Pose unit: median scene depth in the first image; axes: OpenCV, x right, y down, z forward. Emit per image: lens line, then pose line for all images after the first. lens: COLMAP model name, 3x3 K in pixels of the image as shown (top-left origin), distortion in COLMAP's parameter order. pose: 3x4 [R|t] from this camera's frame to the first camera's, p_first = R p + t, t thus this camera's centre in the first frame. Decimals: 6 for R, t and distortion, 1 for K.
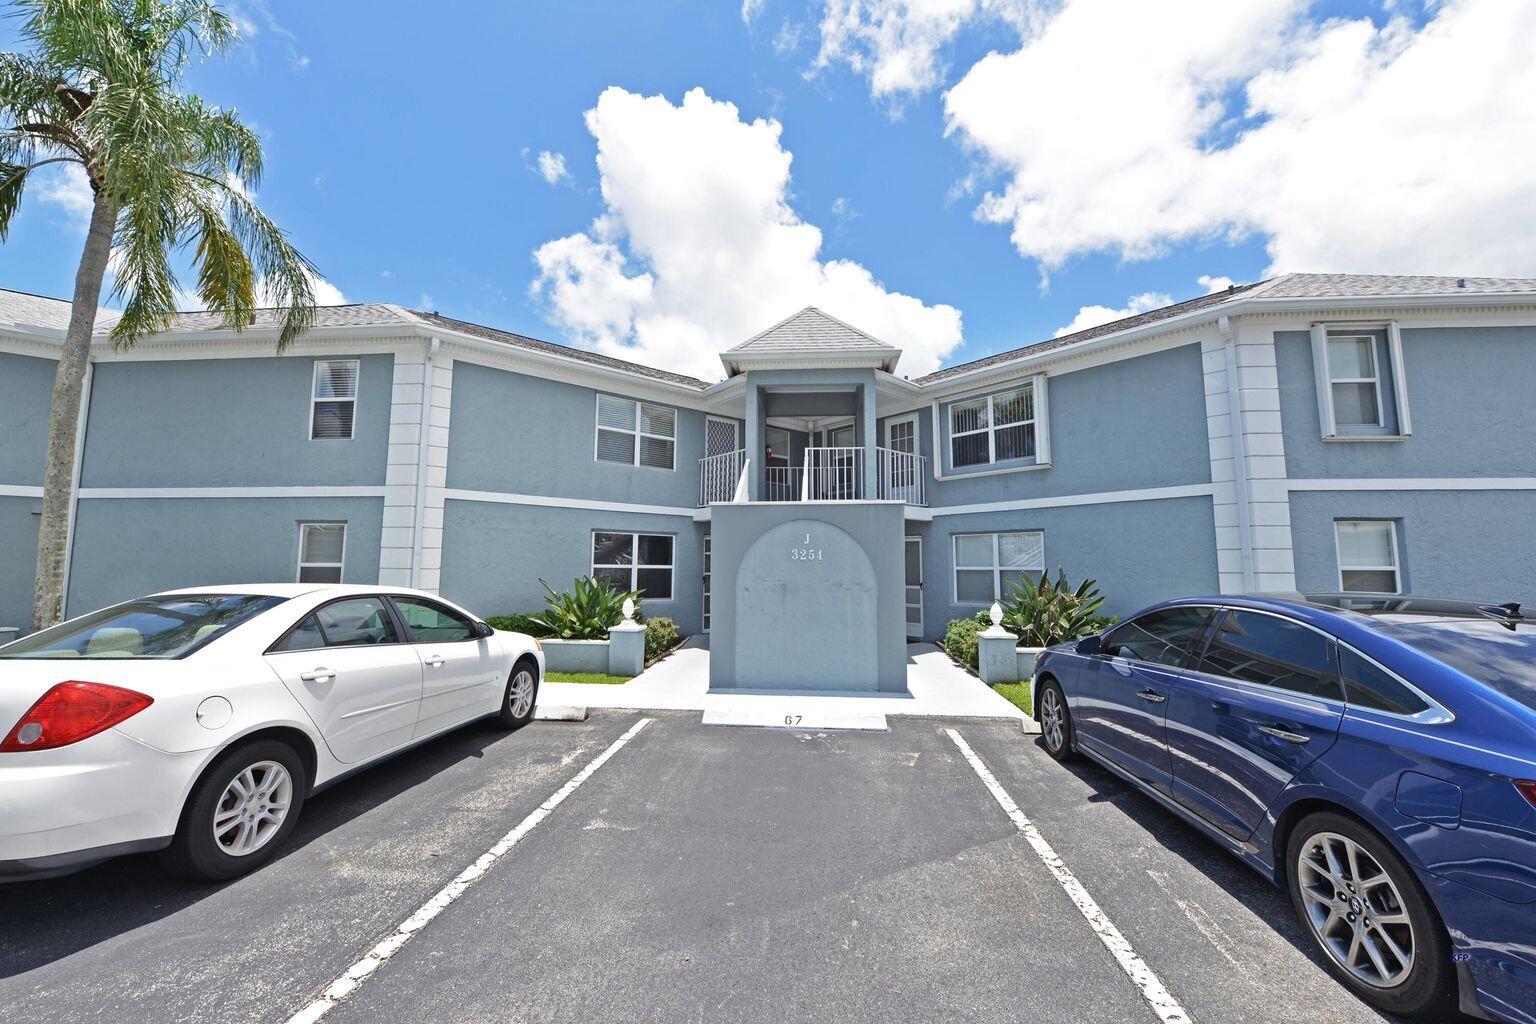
lens RADIAL K [[602.7, 0, 766.0], [0, 602.7, 507.9], [0, 0, 1]] dist [-0.009427, -0.000886]
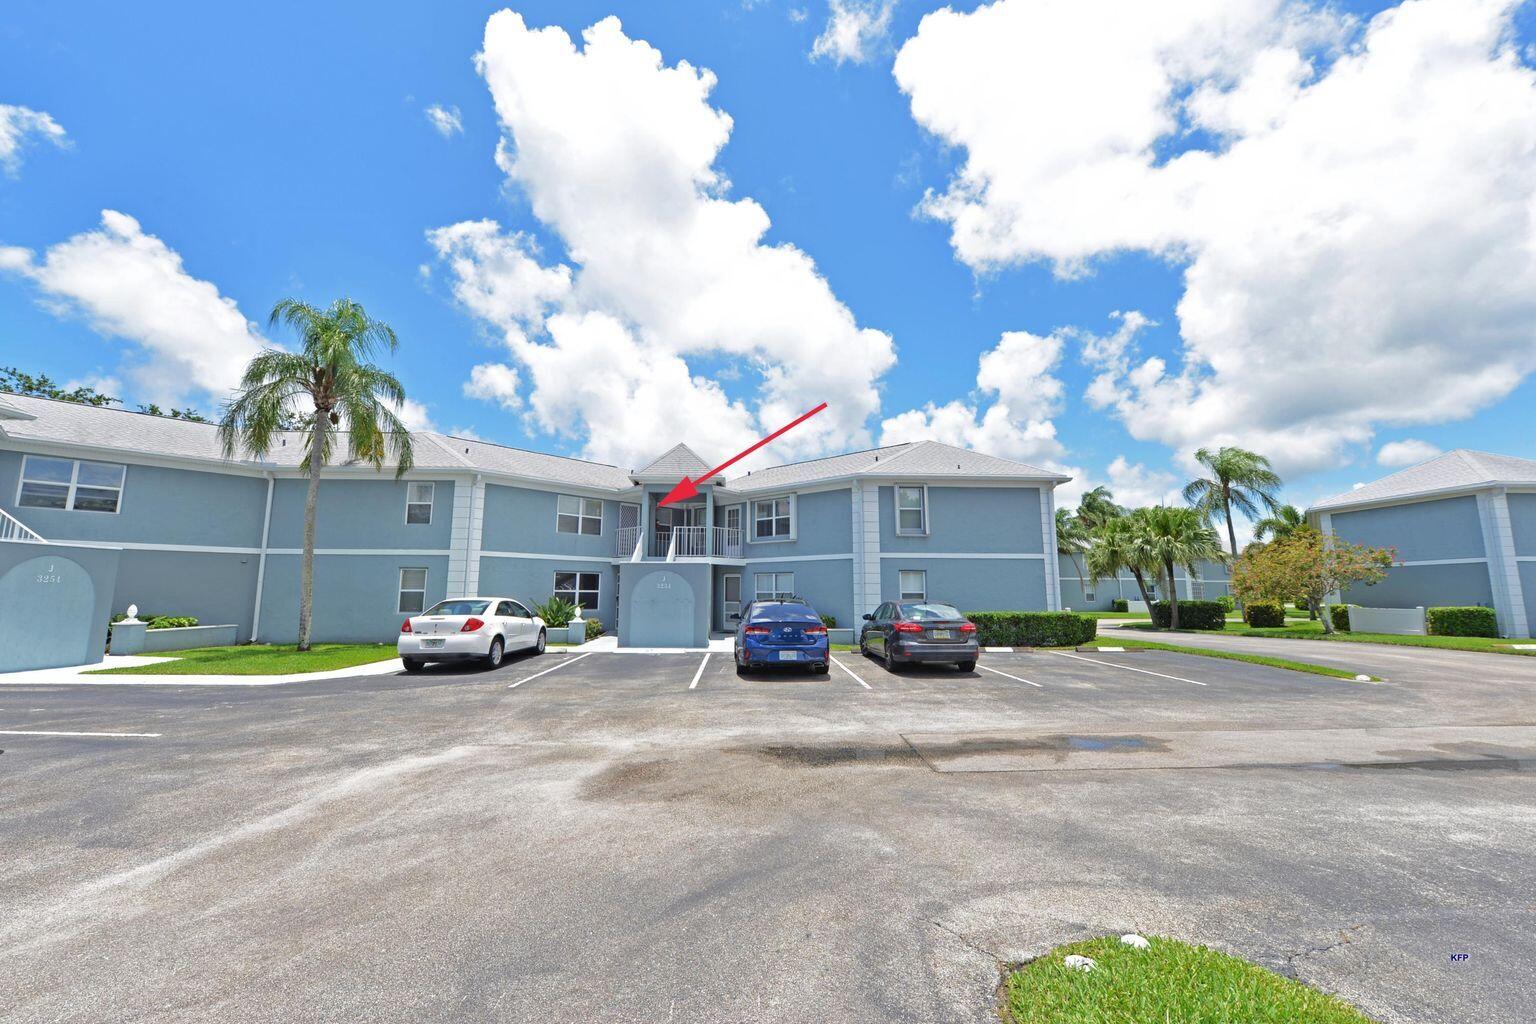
lens RADIAL K [[602.7, 0, 766.0], [0, 602.7, 507.9], [0, 0, 1]] dist [-0.009427, -0.000886]
pose [[0.990895, 0.017586, 0.133486, 0.113030], [-0.012382, 0.999134, -0.039716, -0.102684], [-0.134069, 0.037702, 0.990255, -1.026879]]
